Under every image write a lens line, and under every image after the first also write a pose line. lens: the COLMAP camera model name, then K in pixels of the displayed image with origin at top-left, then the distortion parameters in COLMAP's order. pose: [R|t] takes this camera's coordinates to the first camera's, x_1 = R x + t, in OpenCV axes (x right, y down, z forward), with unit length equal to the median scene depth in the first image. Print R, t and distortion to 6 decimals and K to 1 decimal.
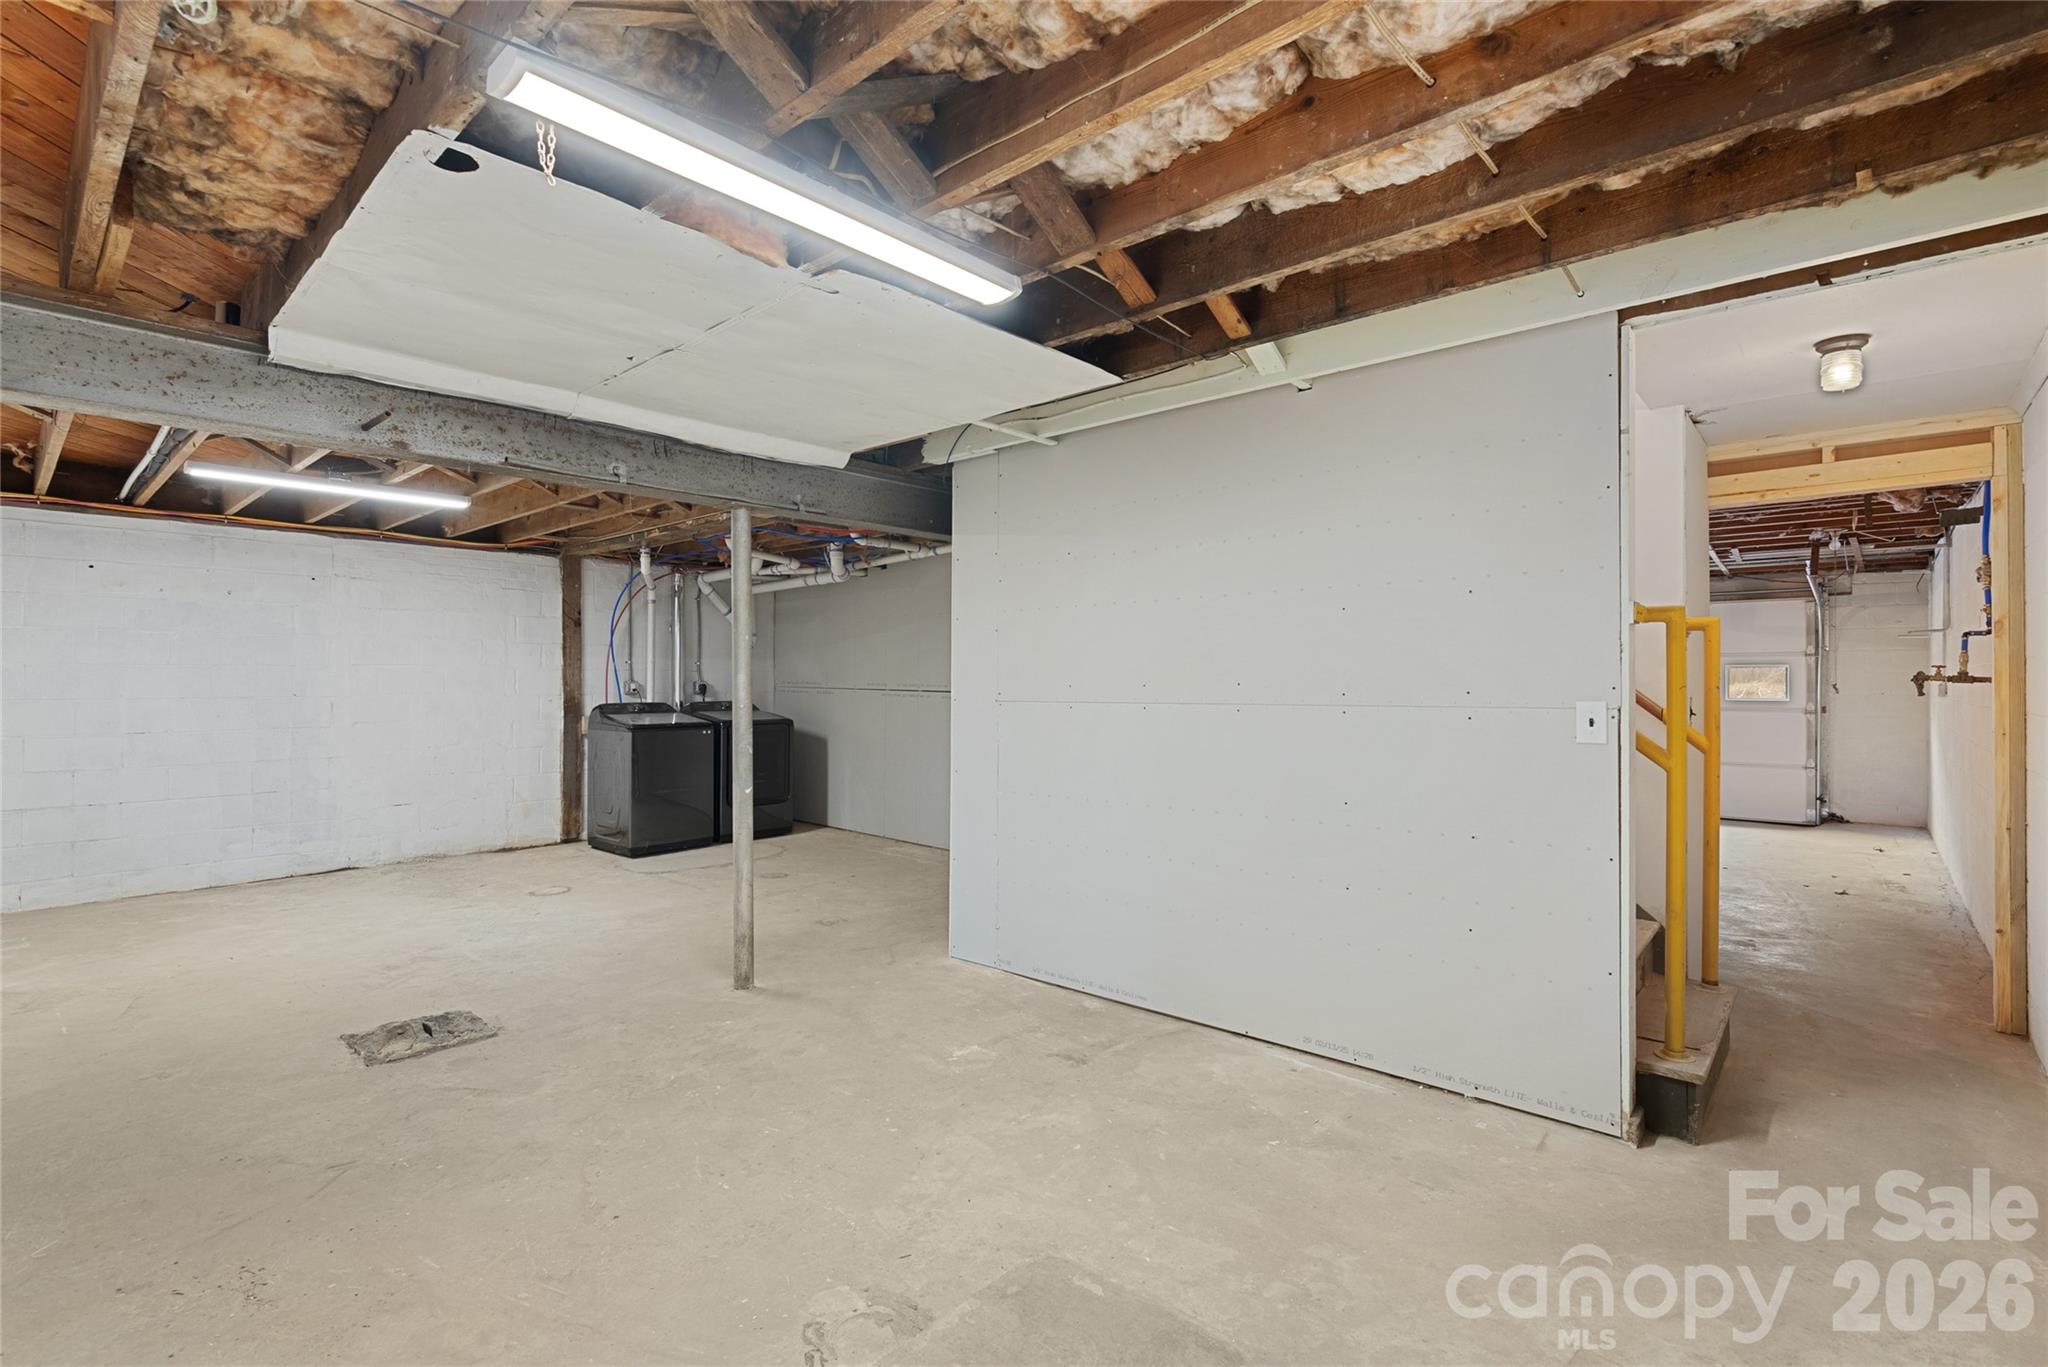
lens RADIAL K [[930.7, 0, 1015.6], [0, 930.7, 677.0], [0, 0, 1]] dist [-0.002243, 0.000955]
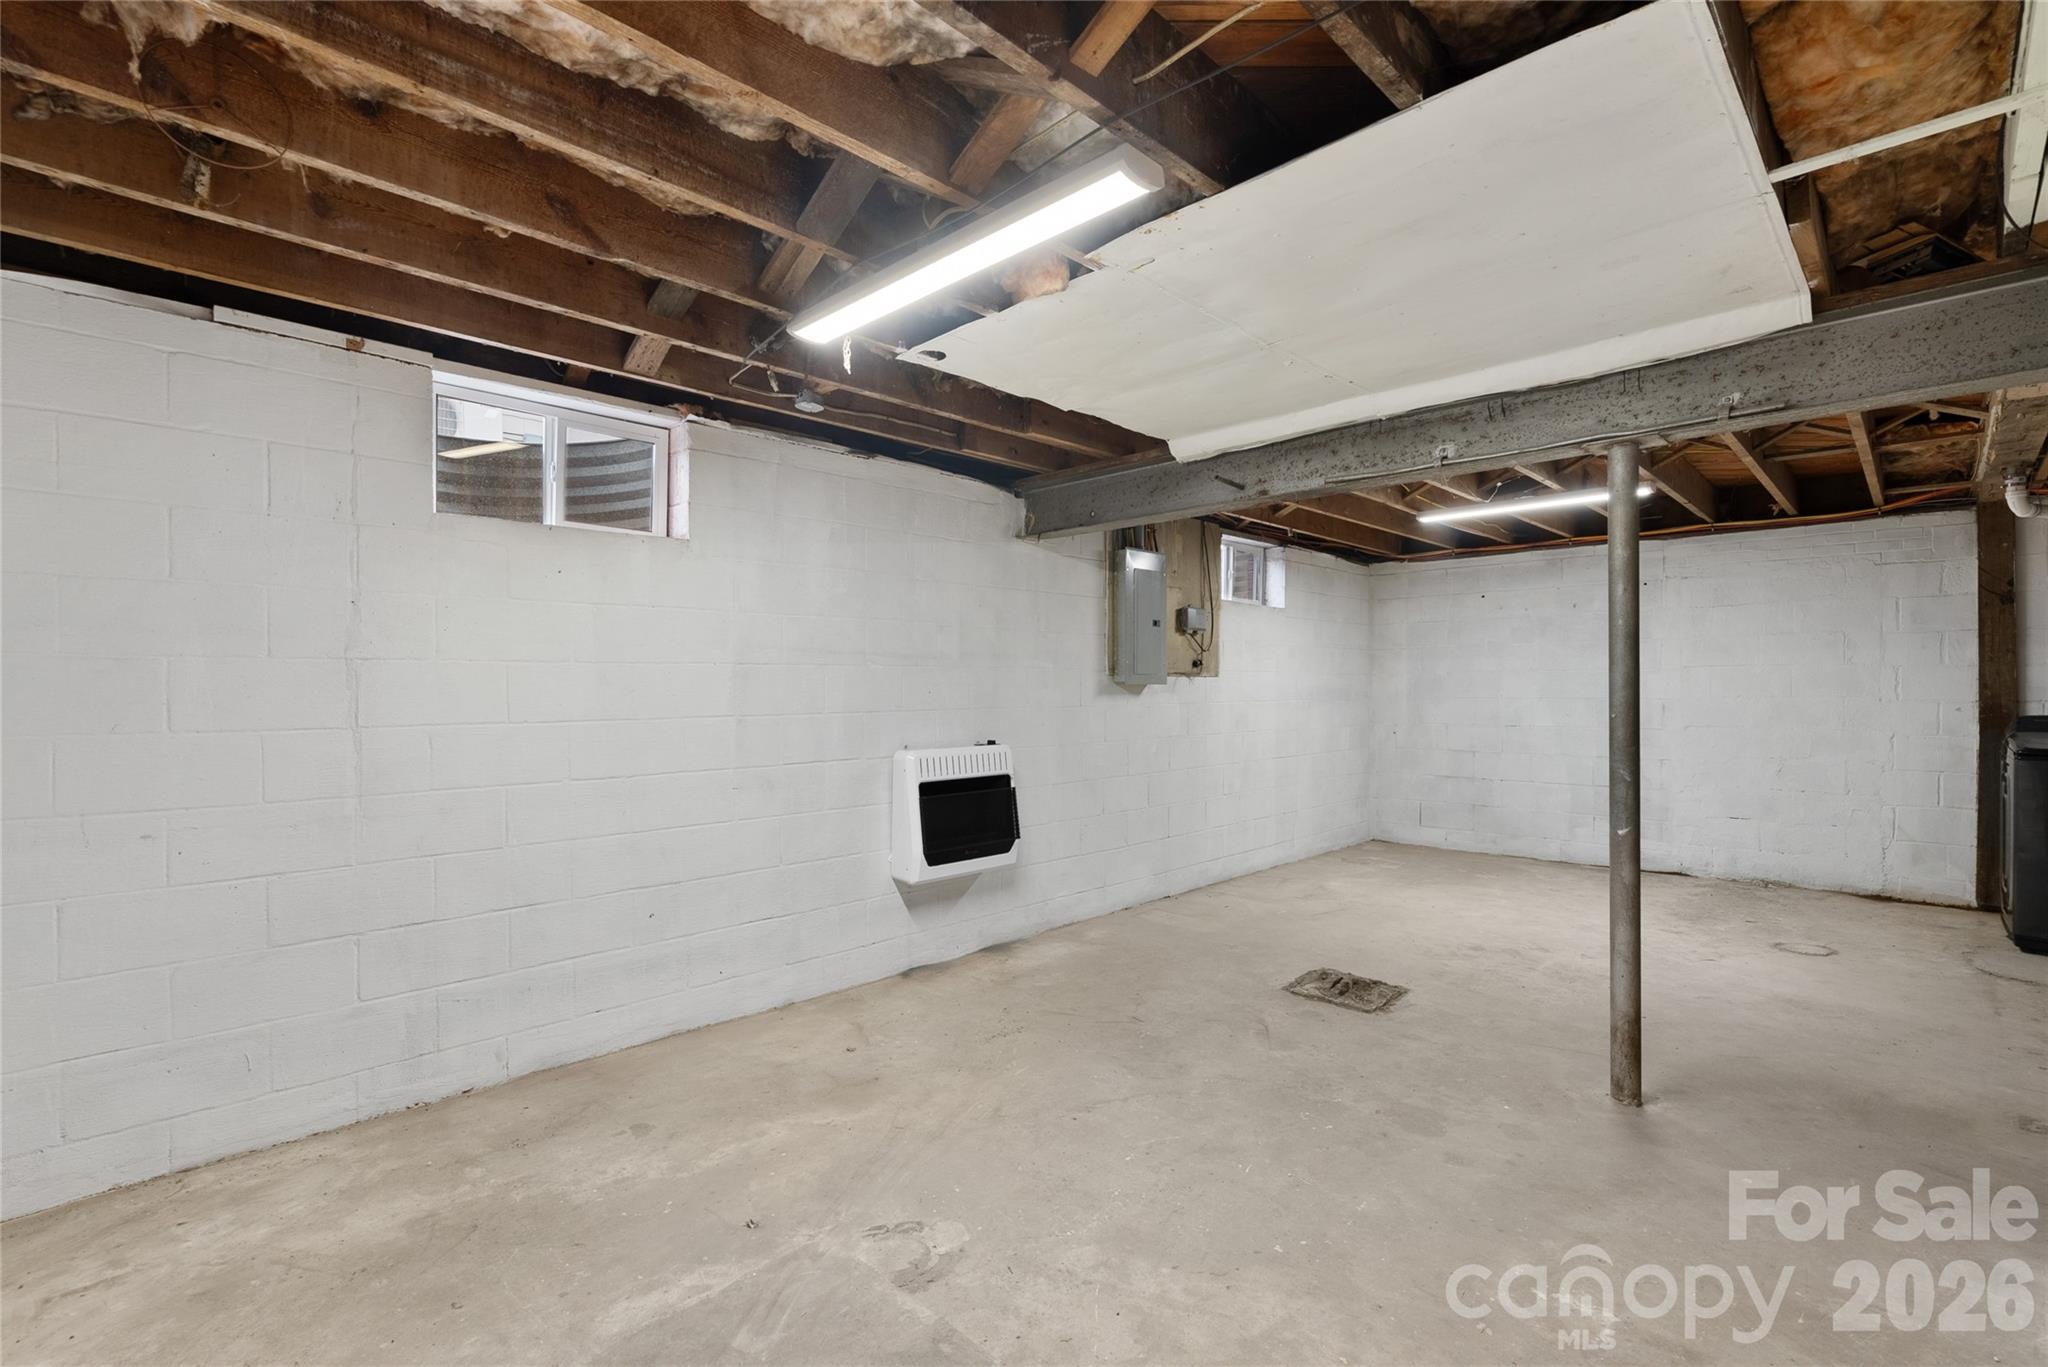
lens RADIAL K [[930.7, 0, 1039.2], [0, 930.7, 690.1], [0, 0, 1]] dist [-0.002243, 0.000955]
pose [[-0.025840, 0.003259, -0.999661, 0.244751], [0.006786, 0.999972, 0.003085, 0.003284], [0.999643, -0.006704, -0.025862, 0.303580]]
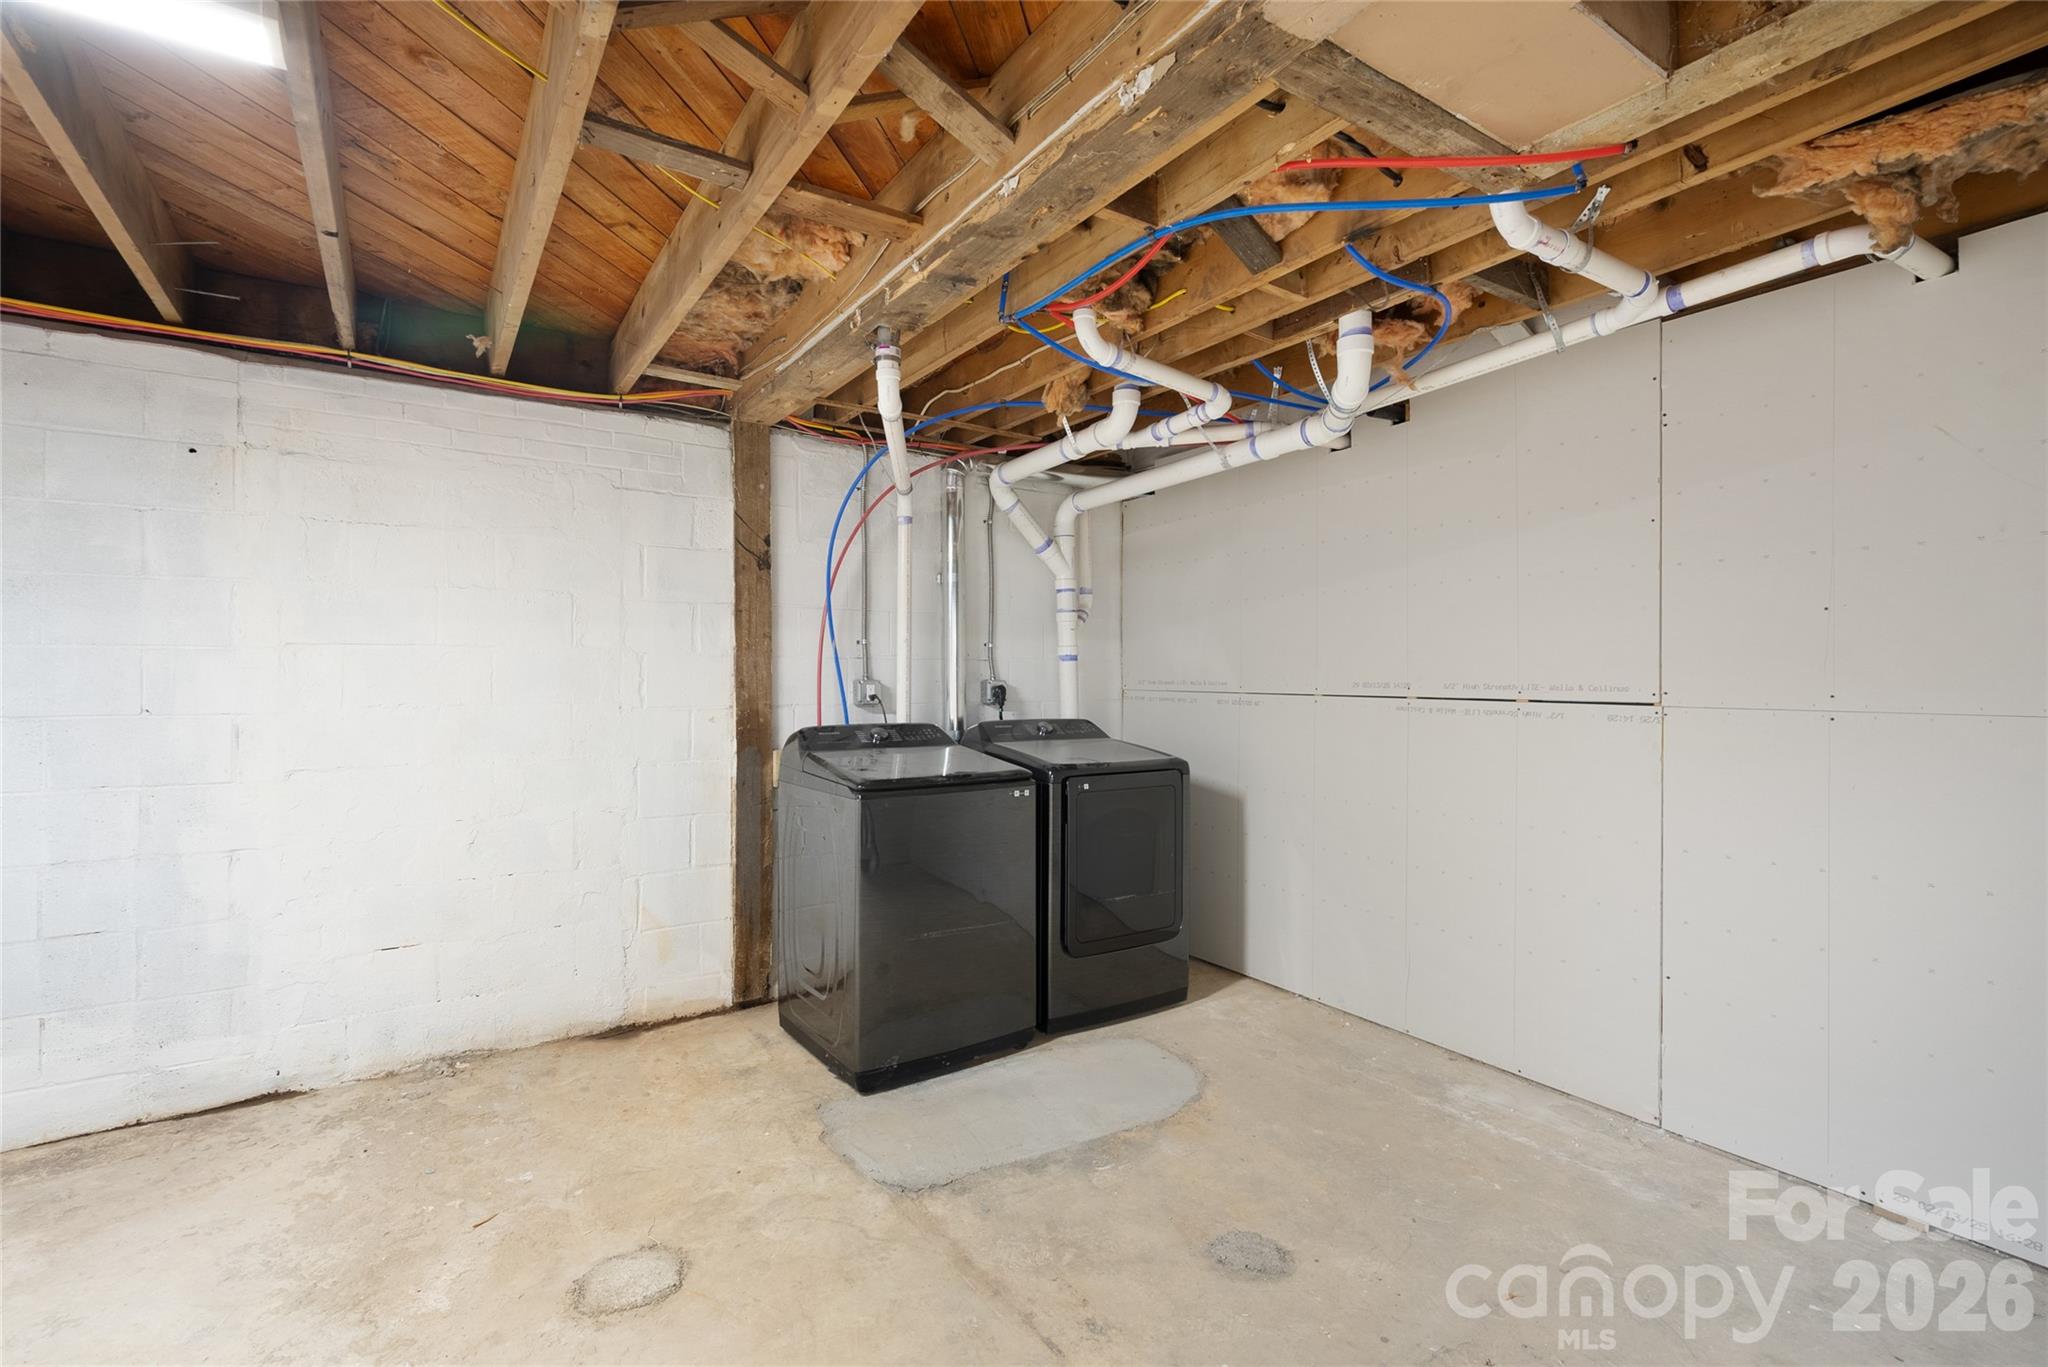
lens RADIAL K [[930.7, 0, 1013.3], [0, 930.7, 674.6], [0, 0, 1]] dist [-0.002243, 0.000955]
pose [[0.966637, -0.003005, -0.256131, -0.221410], [0.002252, 0.999992, -0.003235, 0.003664], [0.256139, 0.002550, 0.966637, 0.568899]]
